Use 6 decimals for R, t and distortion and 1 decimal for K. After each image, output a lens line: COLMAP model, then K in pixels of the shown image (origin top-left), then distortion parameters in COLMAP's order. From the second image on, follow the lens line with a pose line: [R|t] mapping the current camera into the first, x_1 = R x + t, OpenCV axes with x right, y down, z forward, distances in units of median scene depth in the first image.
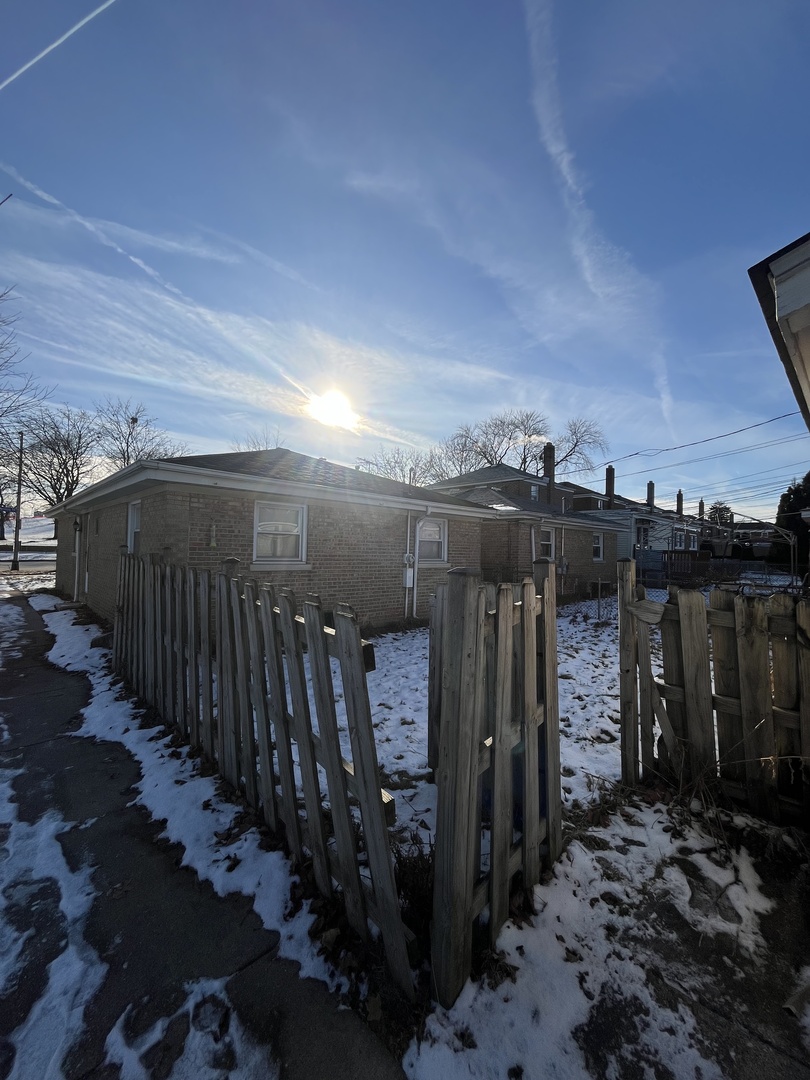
lens RADIAL K [[434.8, 0, 407.8], [0, 434.8, 533.9], [0, 0, 1]] dist [-0.002961, -0.000175]
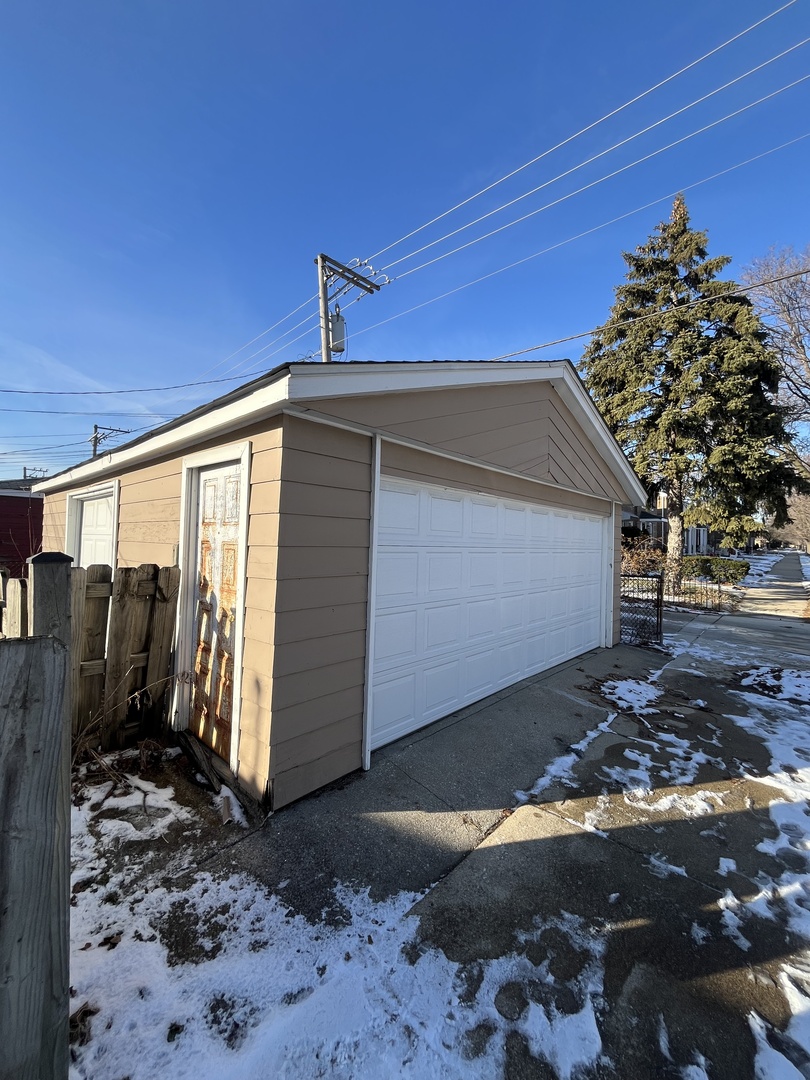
lens RADIAL K [[434.8, 0, 402.2], [0, 434.8, 537.4], [0, 0, 1]] dist [-0.002961, -0.000175]
pose [[-0.057365, -0.014237, 0.998252, -0.193760], [-0.053233, 0.998520, 0.011182, 0.003086], [-0.996933, -0.052499, -0.058038, 0.136916]]
